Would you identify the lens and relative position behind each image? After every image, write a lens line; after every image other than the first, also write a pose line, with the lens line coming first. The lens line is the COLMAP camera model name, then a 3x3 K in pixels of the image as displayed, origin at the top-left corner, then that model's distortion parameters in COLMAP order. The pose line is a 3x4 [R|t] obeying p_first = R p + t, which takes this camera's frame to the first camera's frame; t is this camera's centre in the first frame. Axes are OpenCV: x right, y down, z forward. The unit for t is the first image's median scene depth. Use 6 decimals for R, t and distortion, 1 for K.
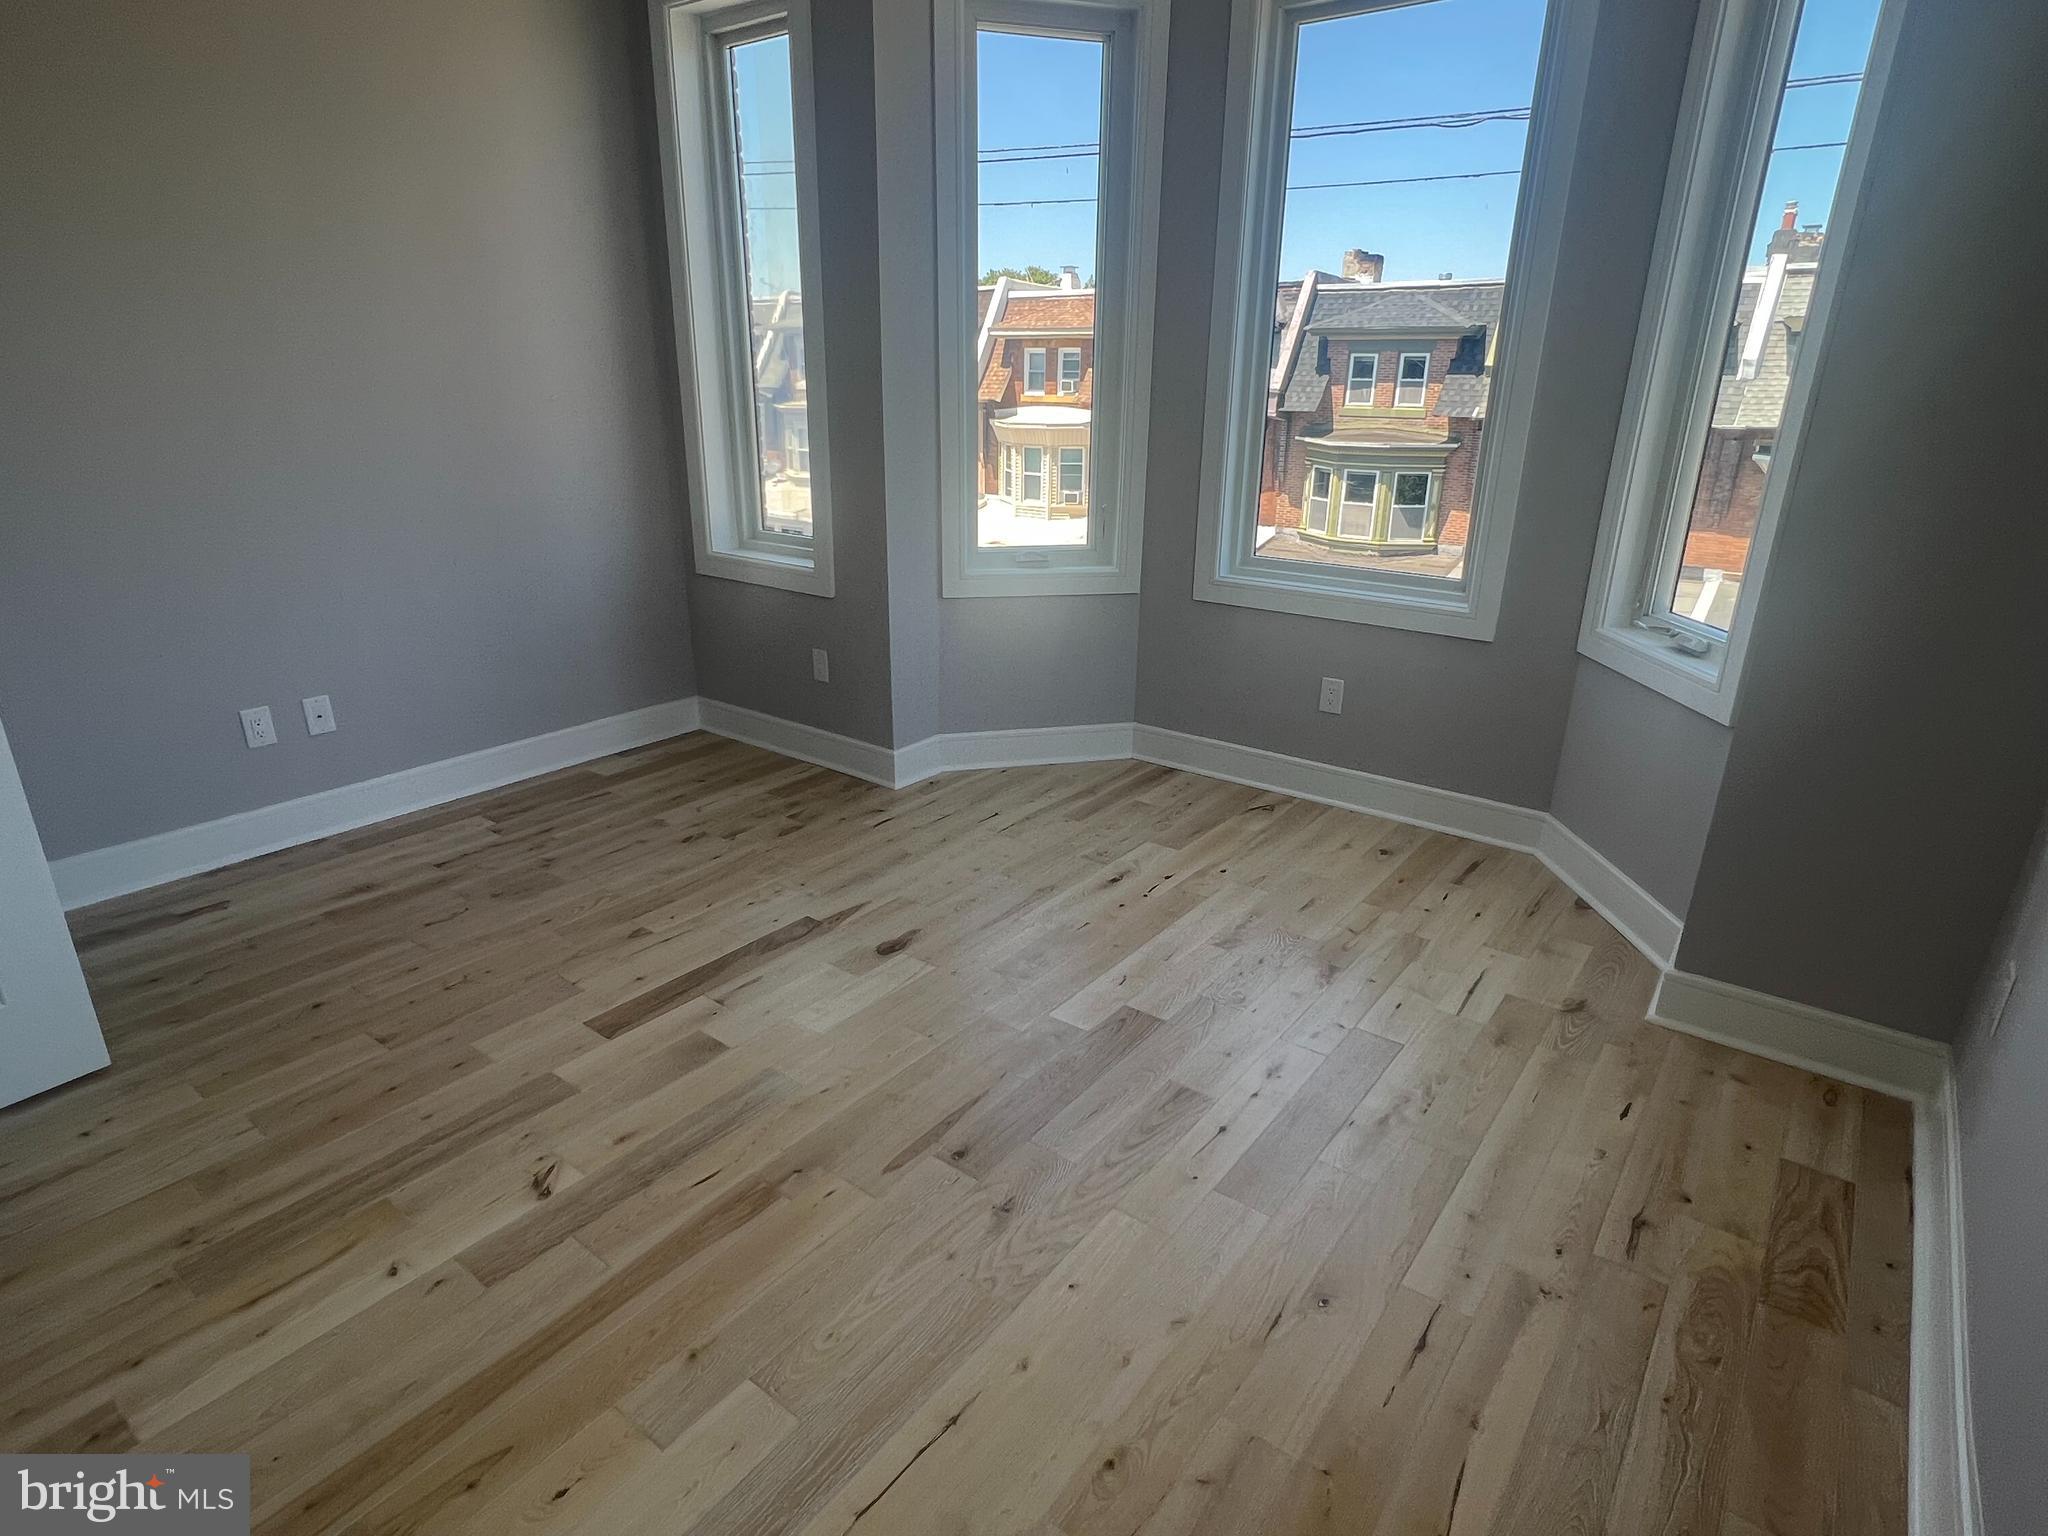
lens RADIAL K [[1097.4, 0, 1024.0], [0, 1097.4, 768.0], [0, 0, 1]] dist [0.005596, -0.002227]
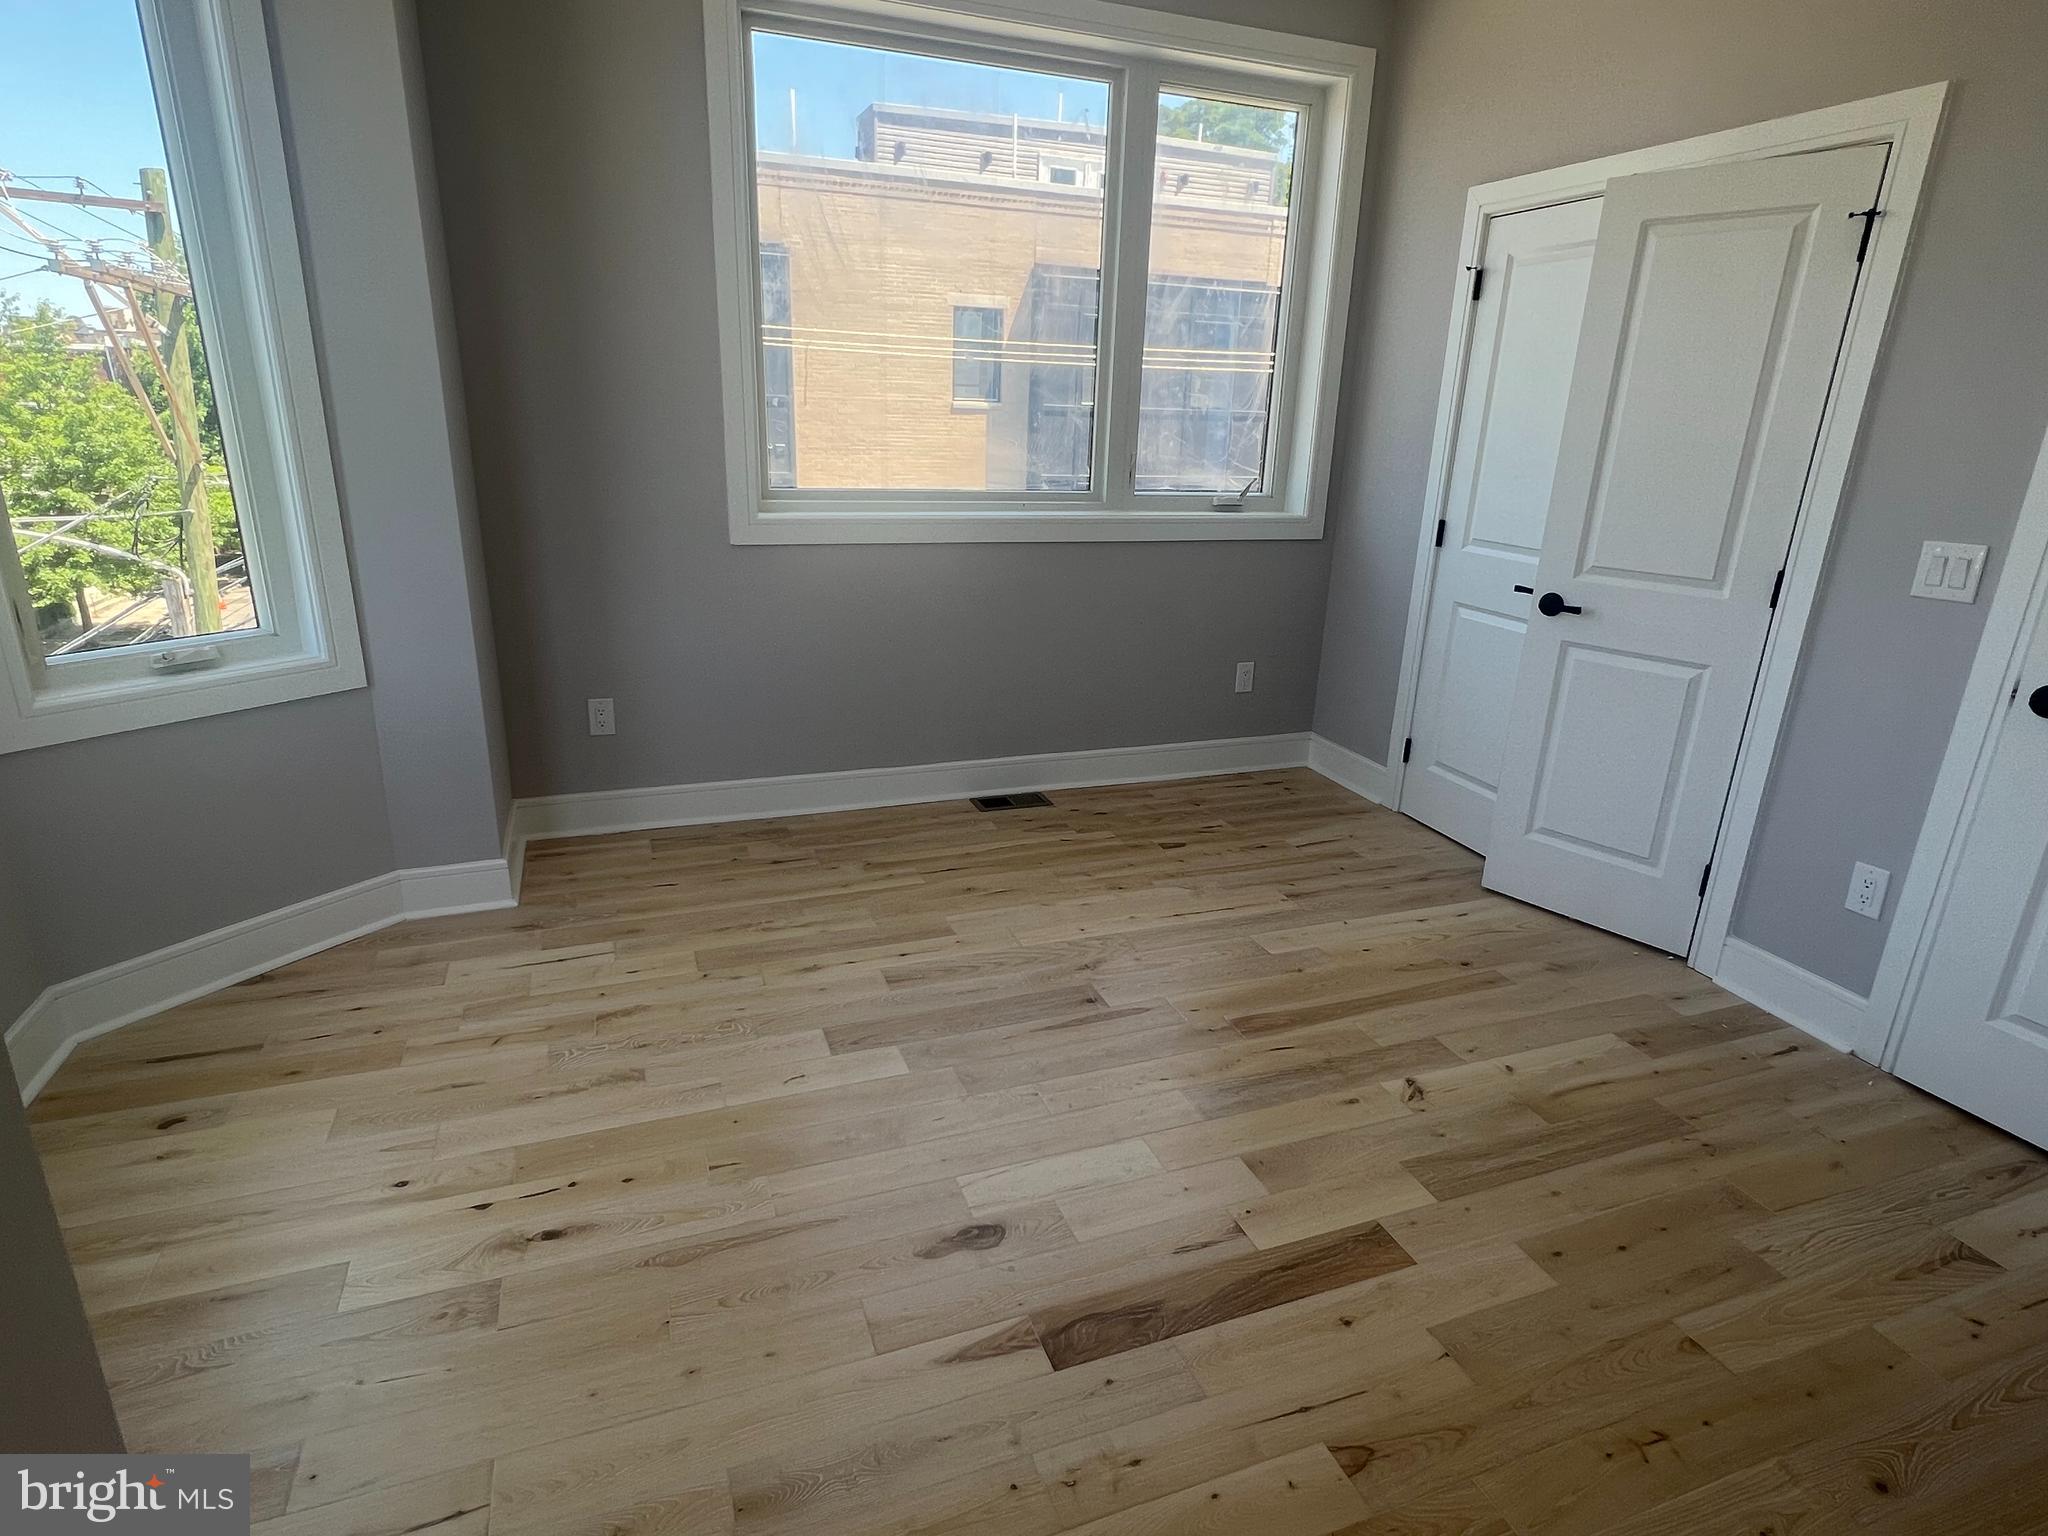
lens RADIAL K [[1097.4, 0, 1024.0], [0, 1097.4, 768.0], [0, 0, 1]] dist [0.005596, -0.002227]
pose [[-0.847699, -0.203295, 0.489977, -0.341375], [0.138667, 0.806618, 0.574577, -0.372328], [-0.512033, 0.555011, -0.655579, 1.040773]]
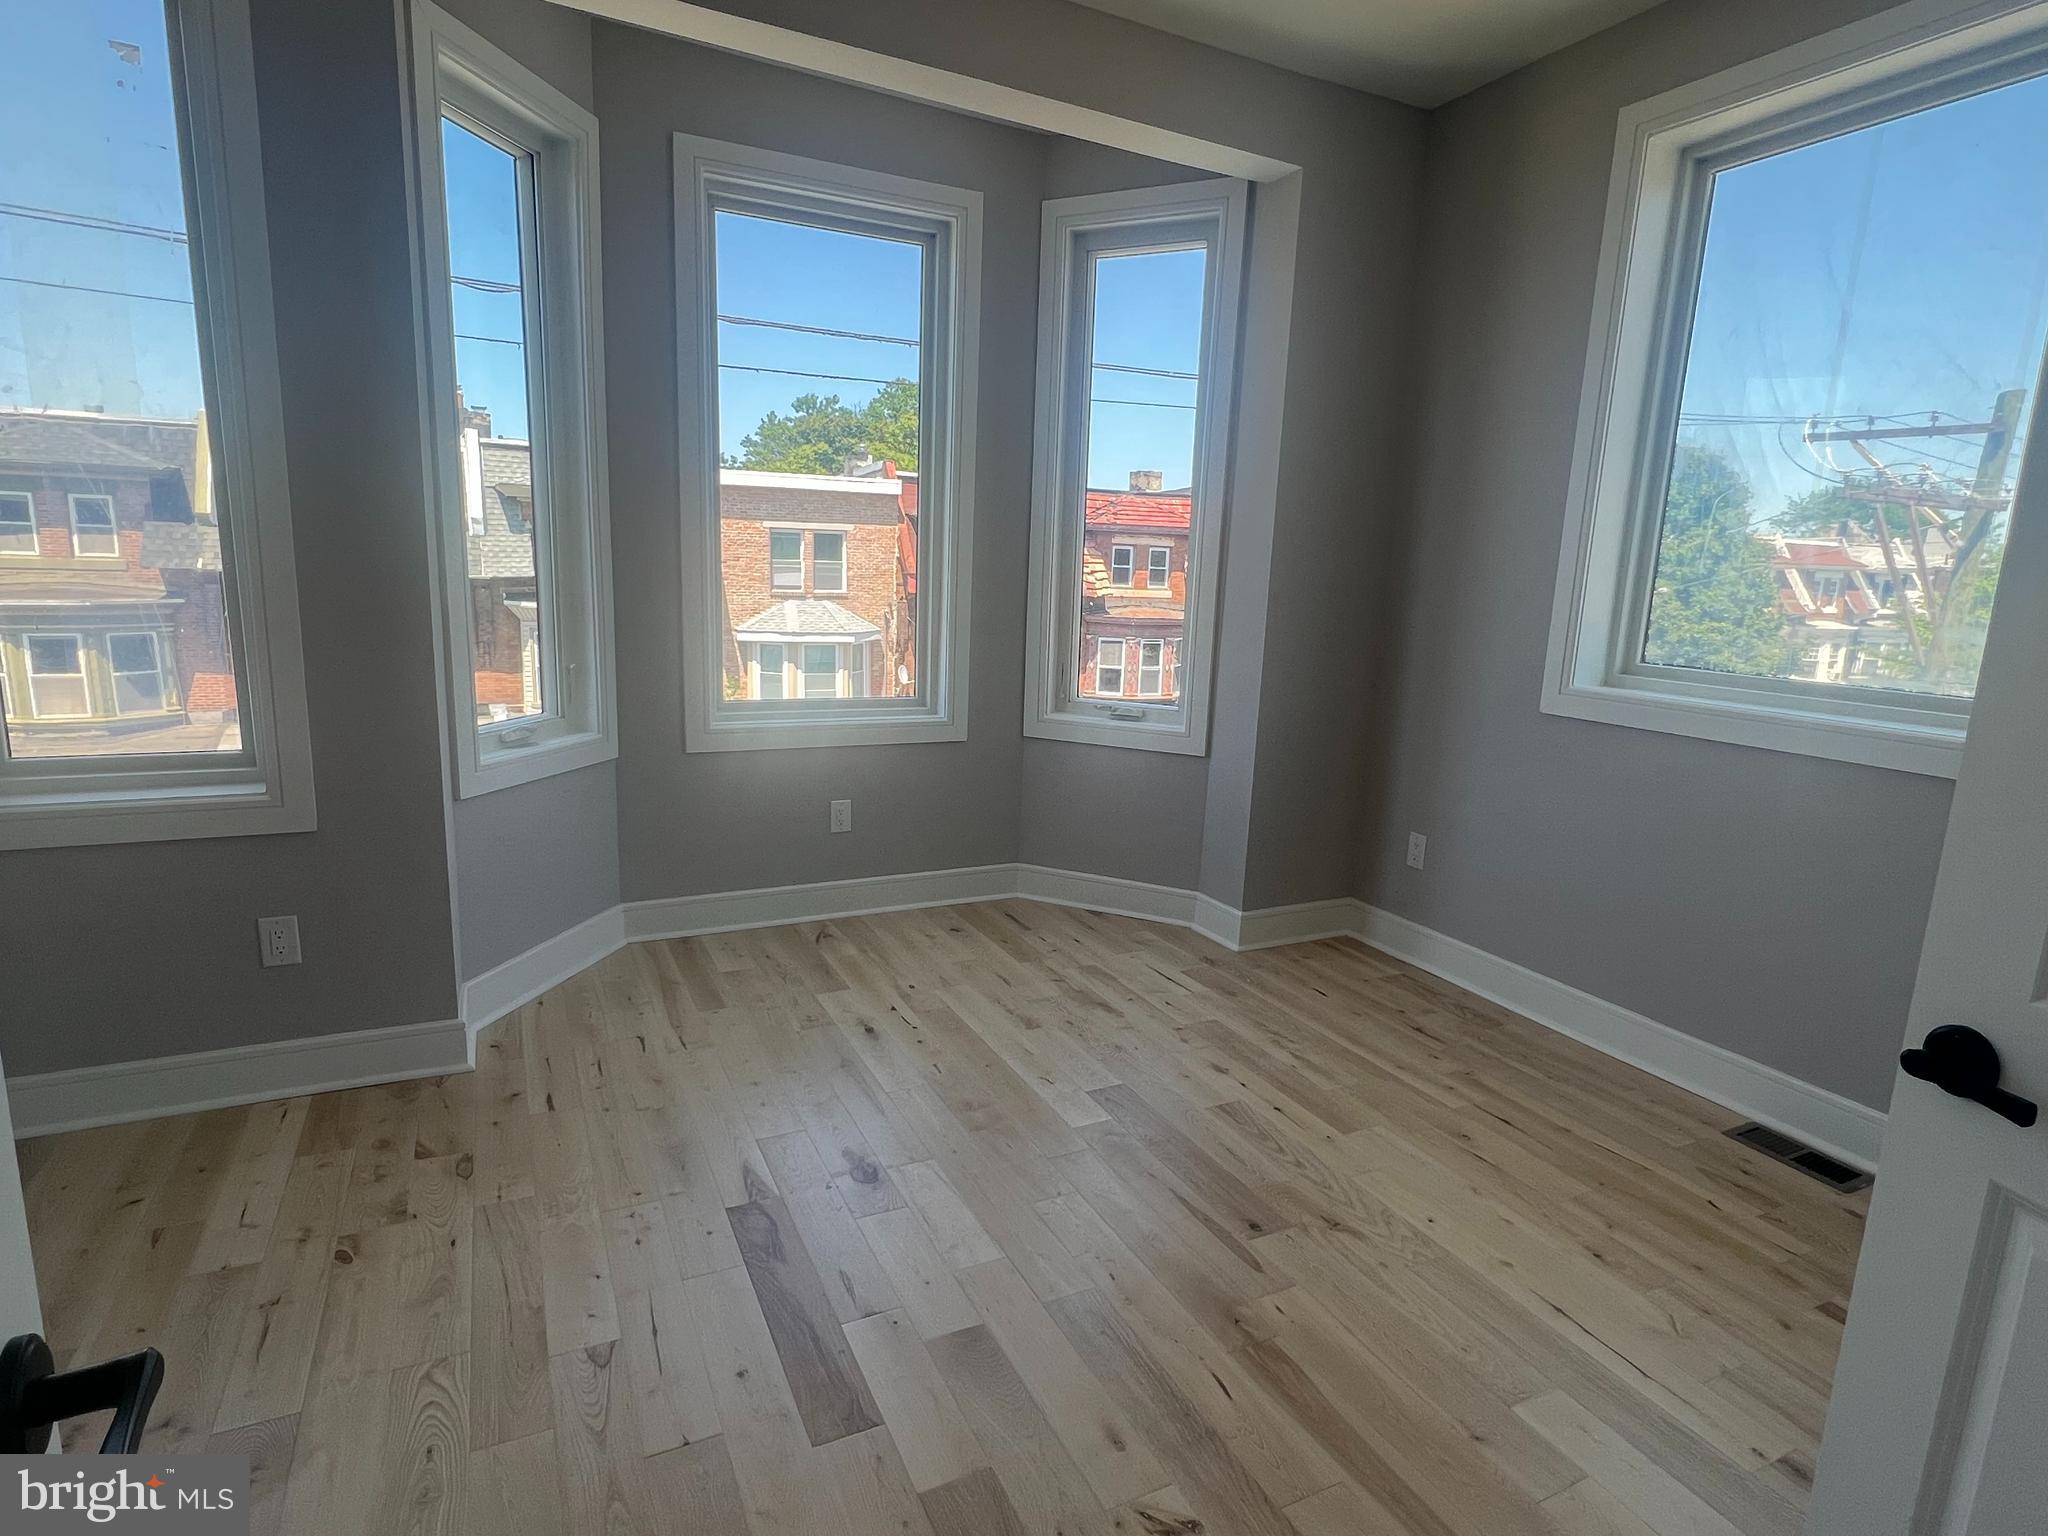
lens RADIAL K [[1097.4, 0, 1024.0], [0, 1097.4, 768.0], [0, 0, 1]] dist [0.005596, -0.002227]
pose [[0.450693, -0.162981, 0.877675, -0.620689], [0.275092, 0.960700, 0.037137, -0.109632], [-0.849235, 0.224704, 0.477816, 0.345766]]
